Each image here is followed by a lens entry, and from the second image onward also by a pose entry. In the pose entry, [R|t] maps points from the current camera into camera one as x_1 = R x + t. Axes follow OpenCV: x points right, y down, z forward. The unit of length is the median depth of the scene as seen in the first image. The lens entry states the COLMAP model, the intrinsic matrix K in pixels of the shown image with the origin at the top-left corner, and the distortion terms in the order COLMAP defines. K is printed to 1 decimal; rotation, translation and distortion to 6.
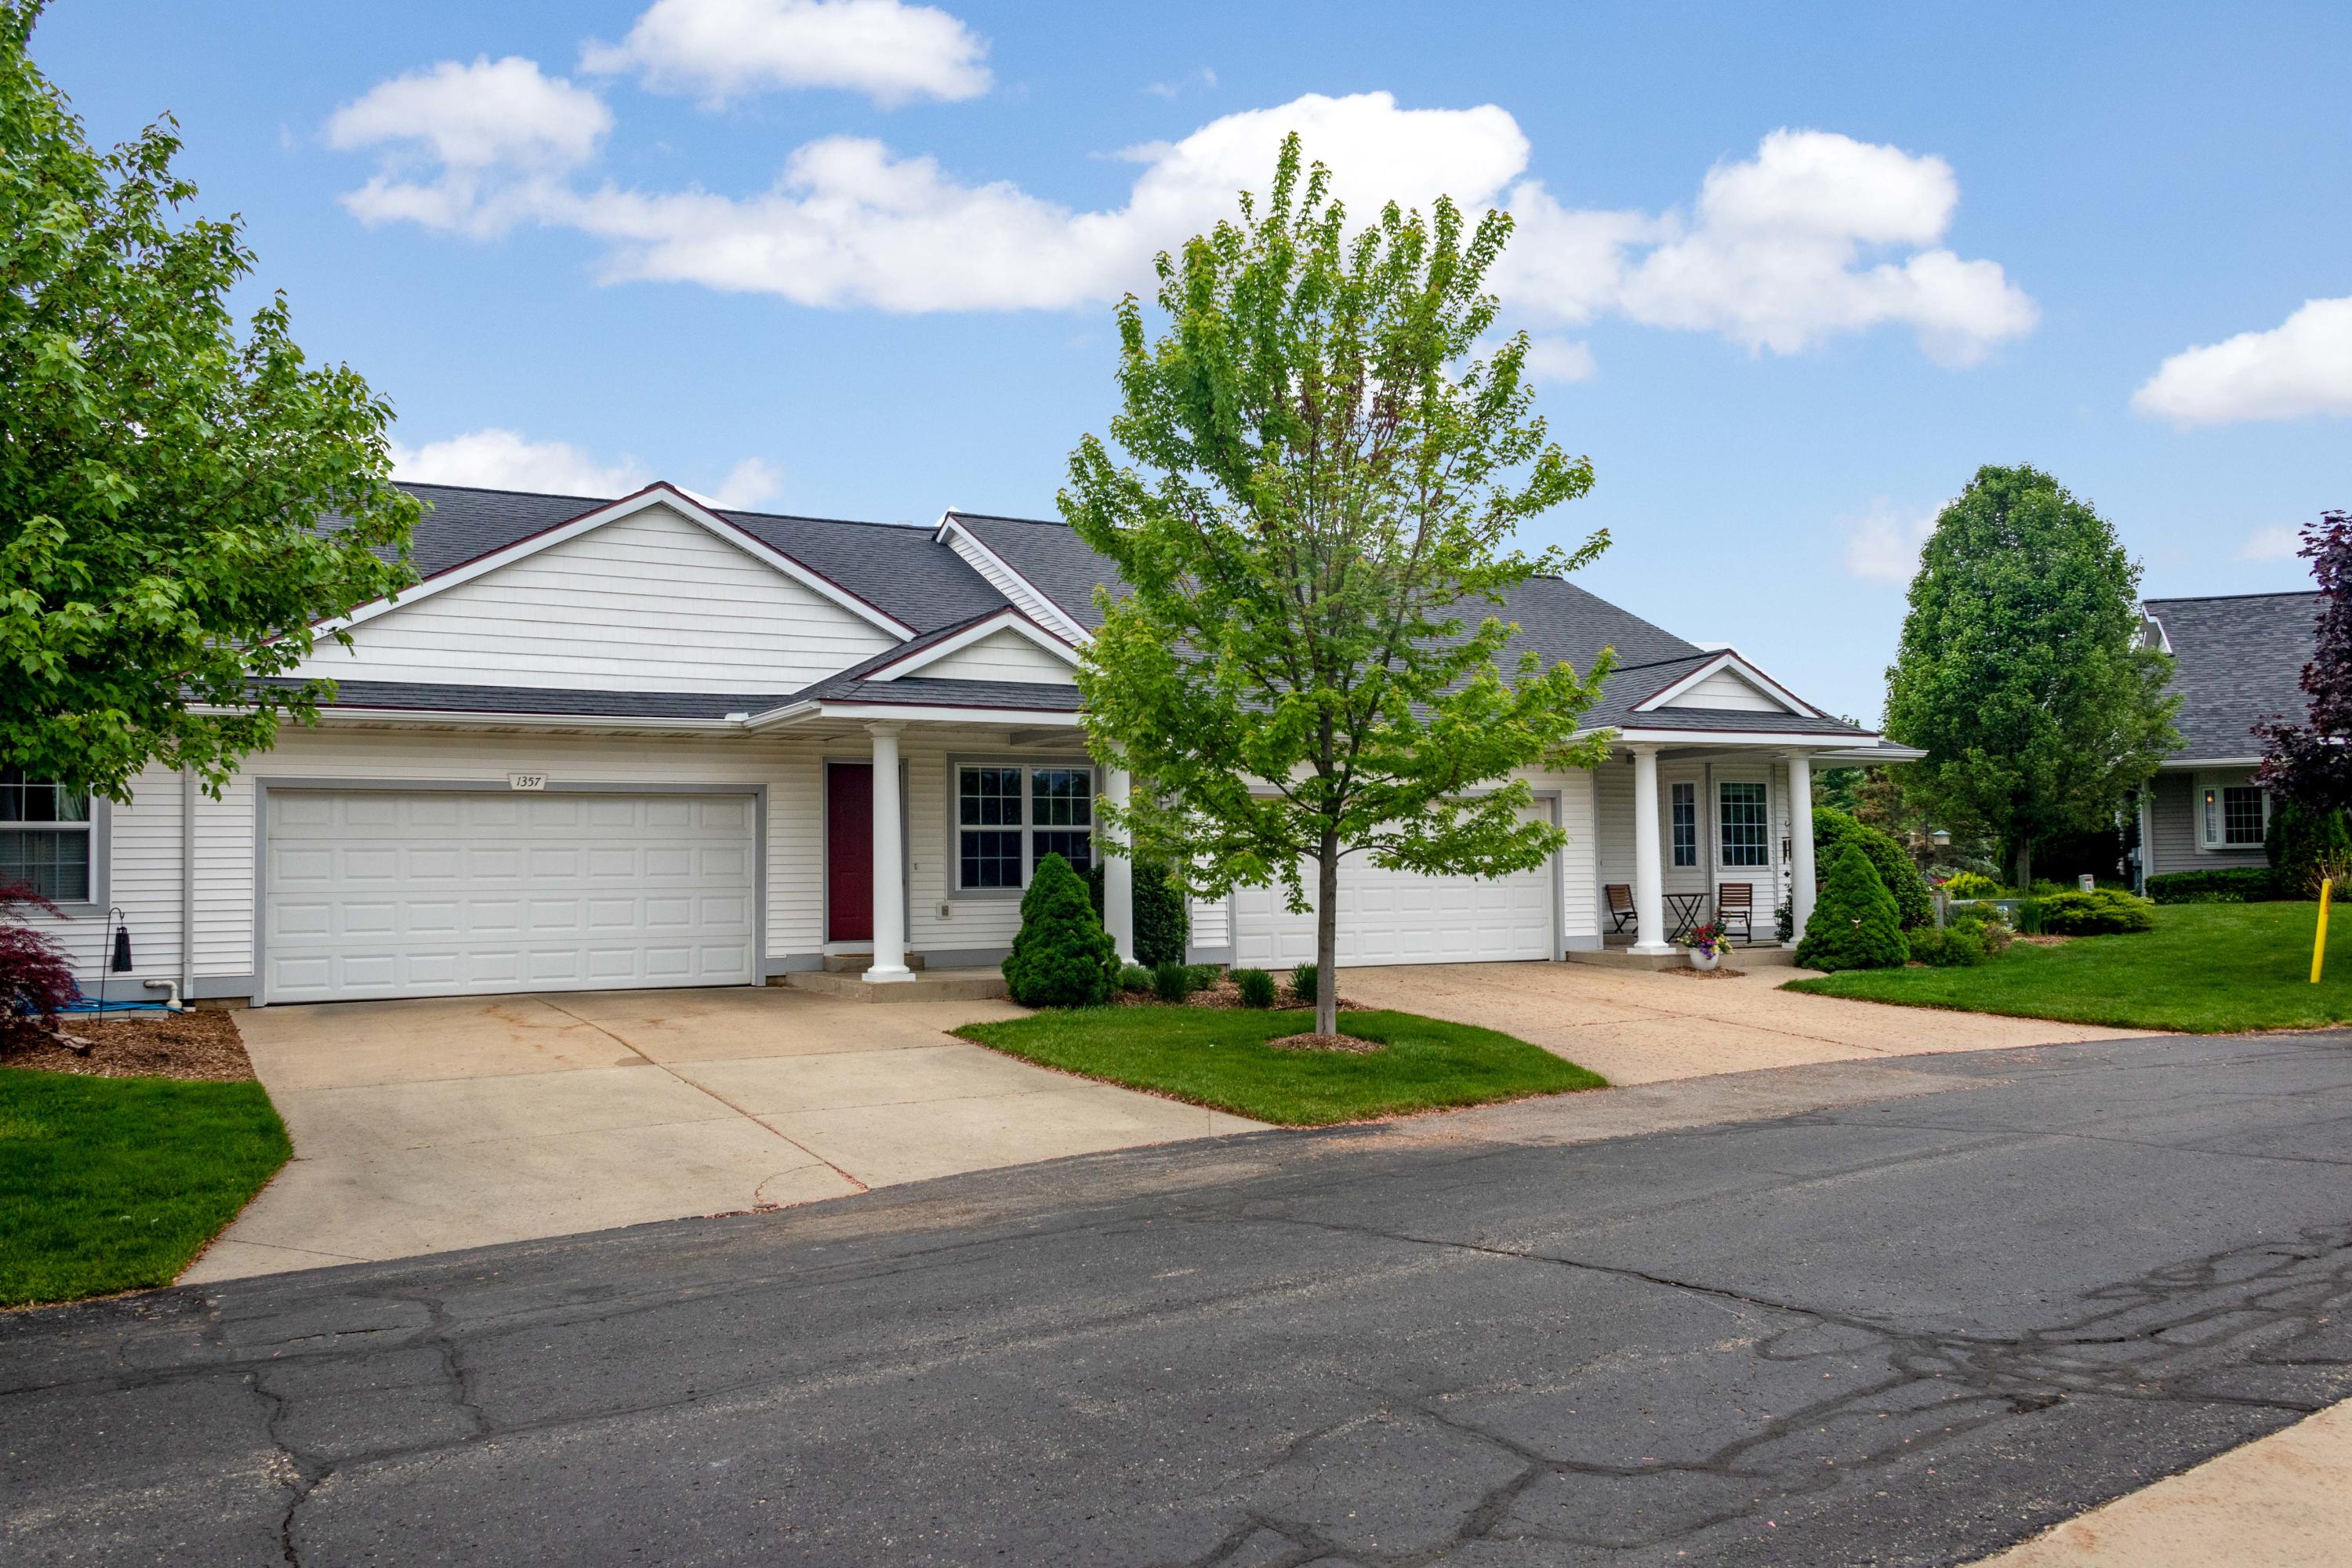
lens RADIAL K [[1881.1, 0, 1176.0], [0, 1881.1, 784.0], [0, 0, 1]] dist [0.047681, -0.002054]
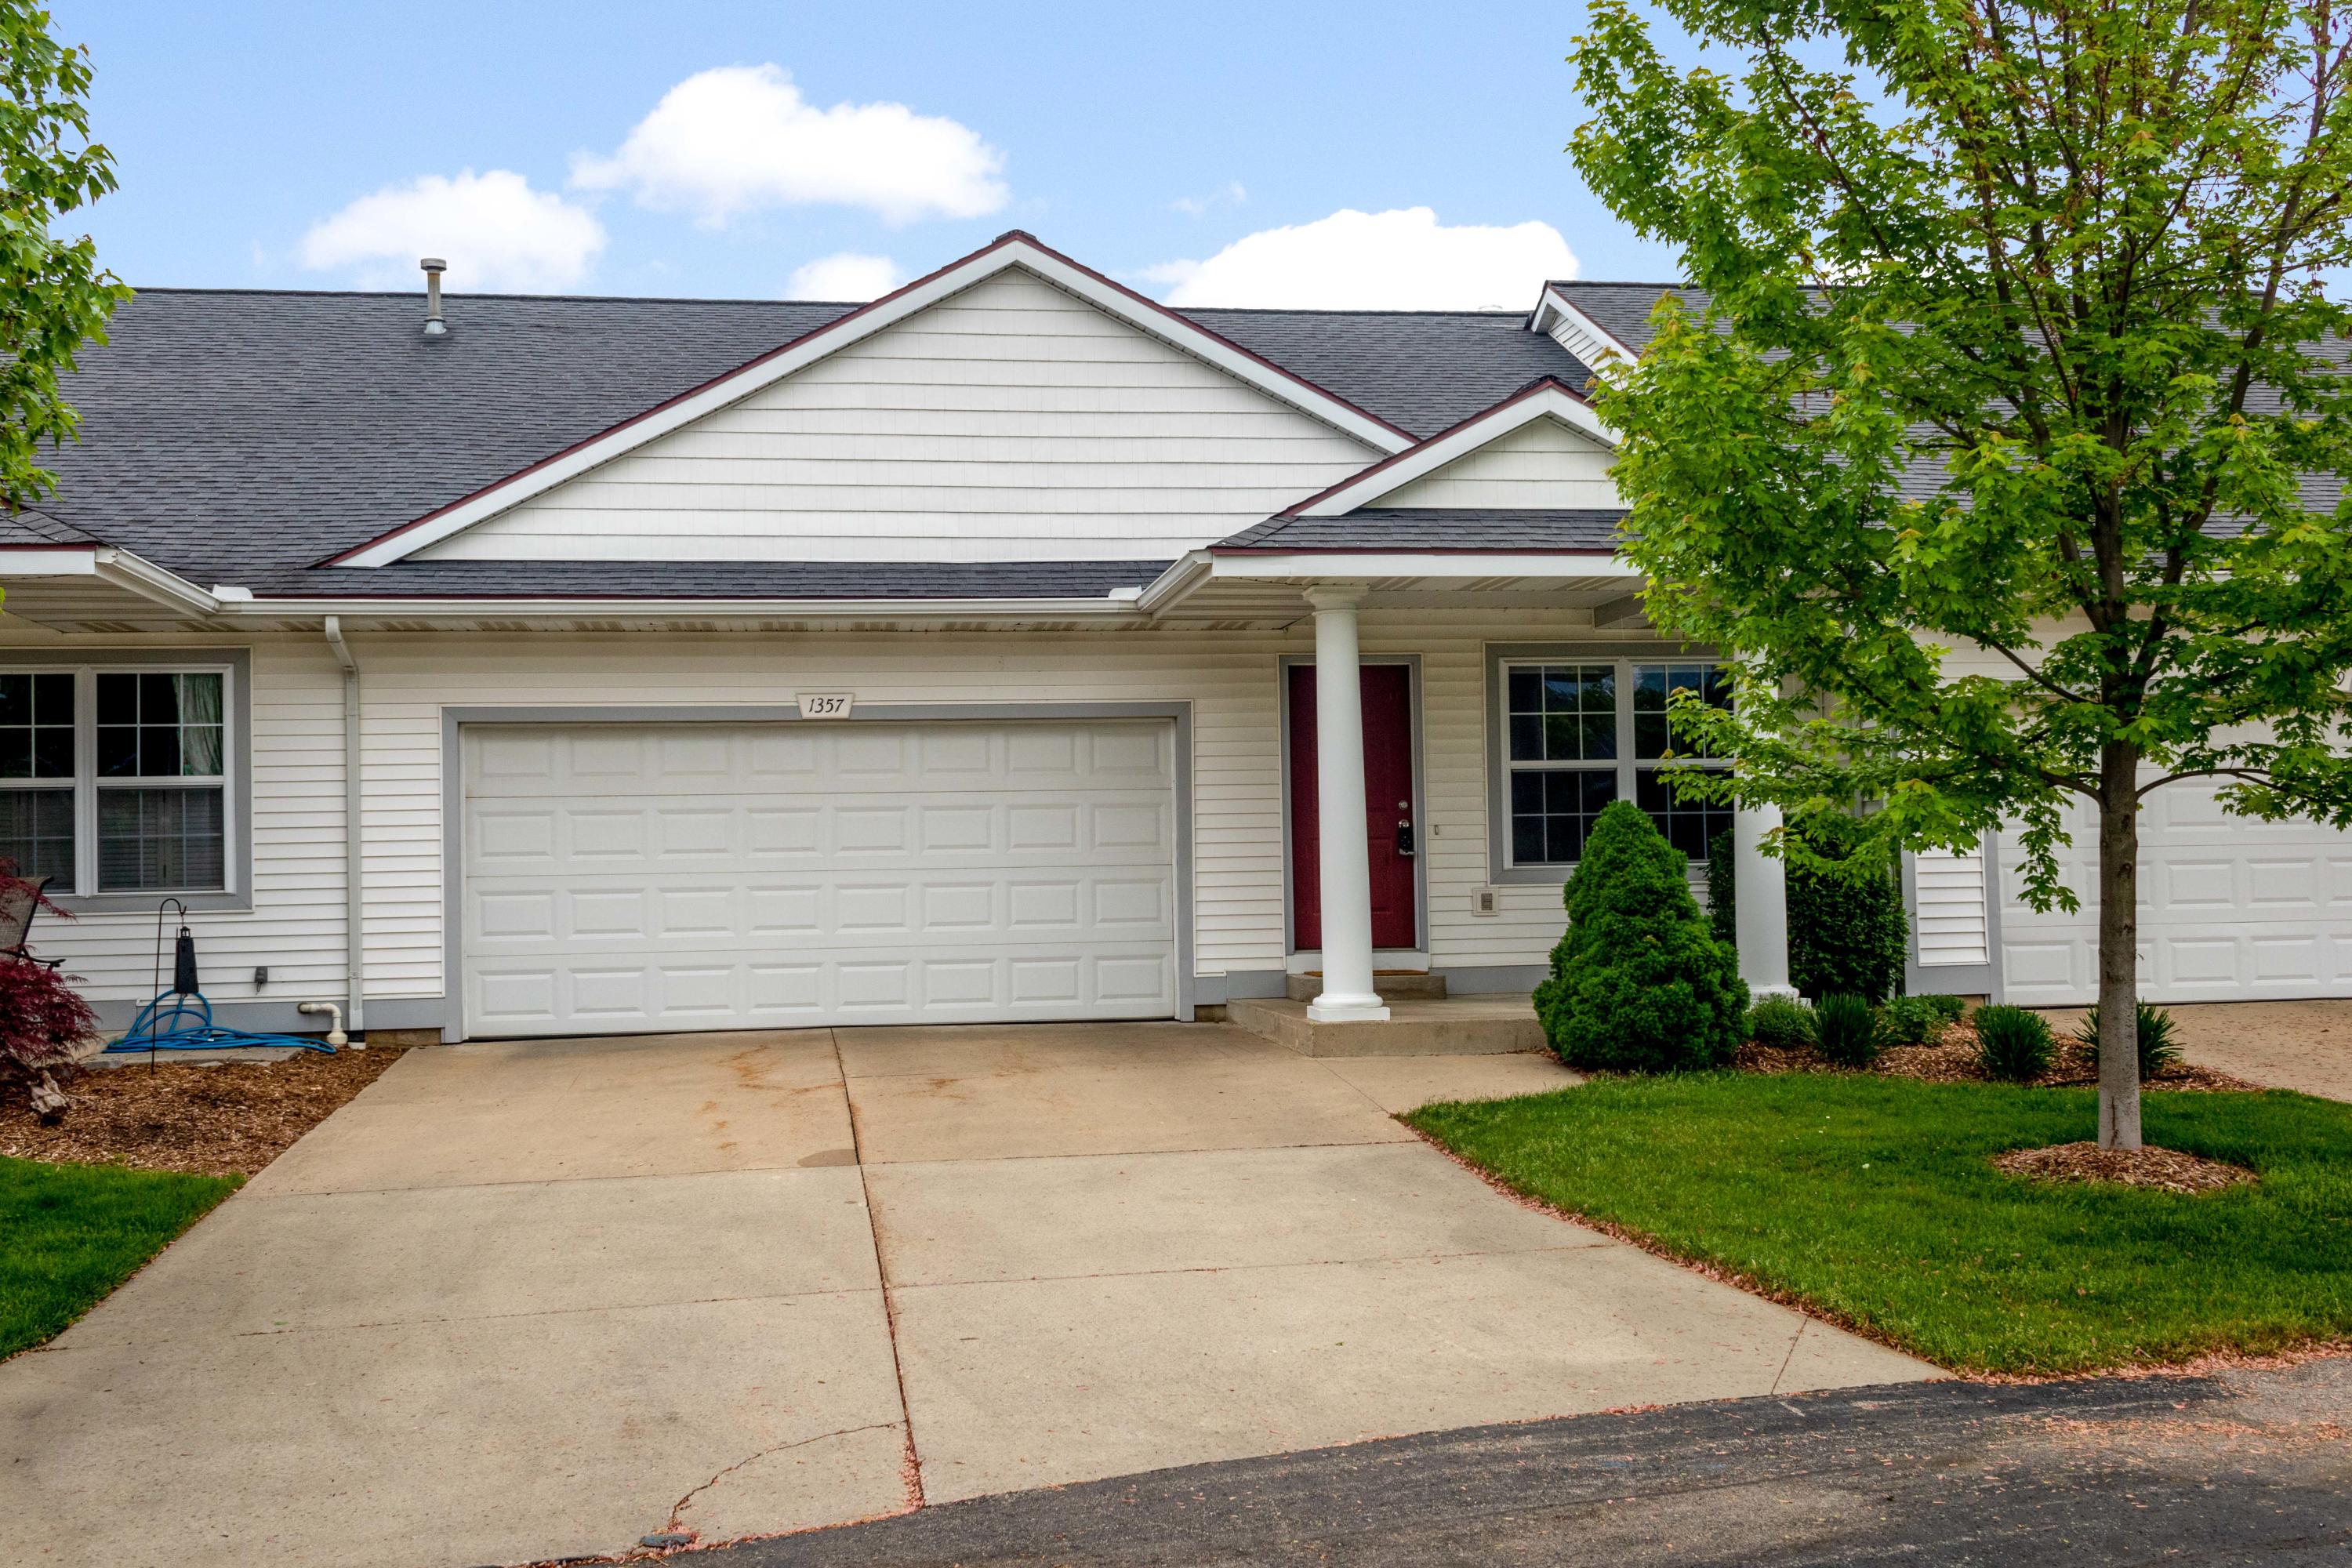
lens RADIAL K [[2387.9, 0, 1176.0], [0, 2387.9, 784.0], [0, 0, 1]] dist [0.084025, -0.158945]
pose [[0.938333, -0.019275, -0.345195, 0.060361], [0.025461, 0.999586, 0.013394, 0.019195], [0.344794, -0.021356, 0.938435, 0.281727]]
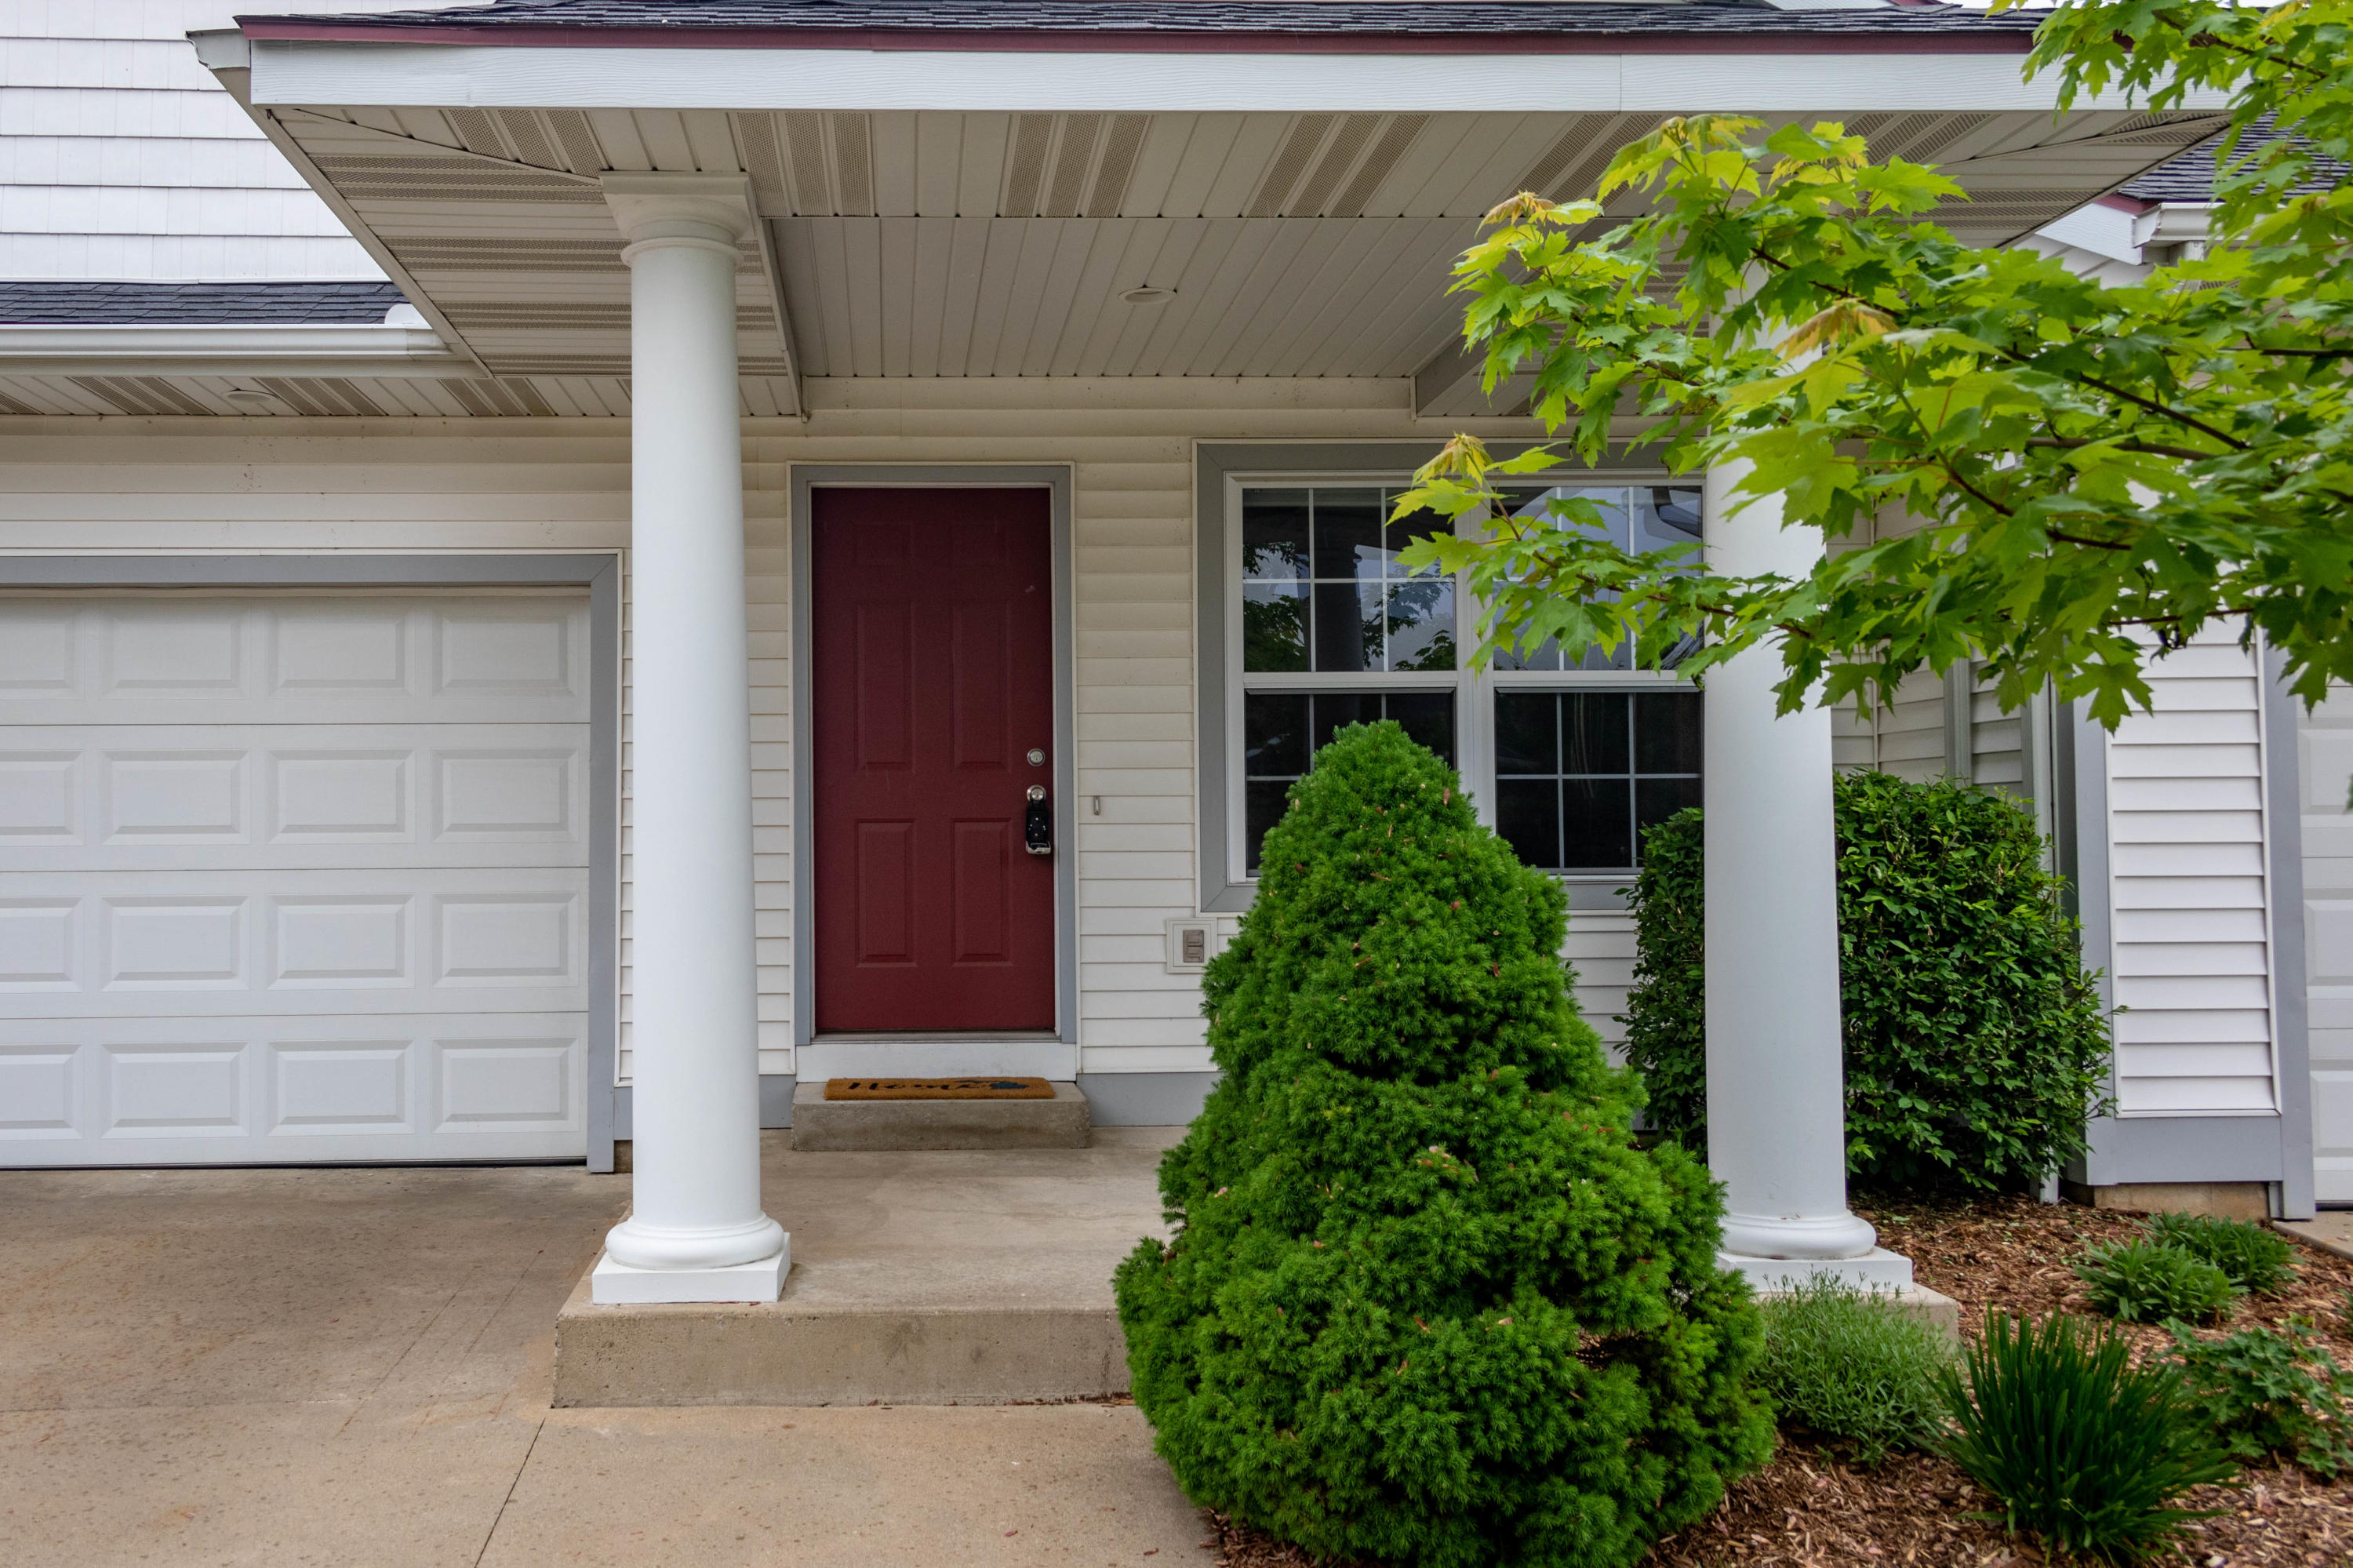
lens RADIAL K [[1892.8, 0, 1001.5], [0, 1892.8, 780.2], [0, 0, 1]] dist [0.039924, -0.004145]
pose [[0.895217, -0.009626, -0.445526, -0.012457], [0.019602, 0.999650, 0.017790, 0.039469], [0.445198, -0.024659, 0.895092, 0.830855]]
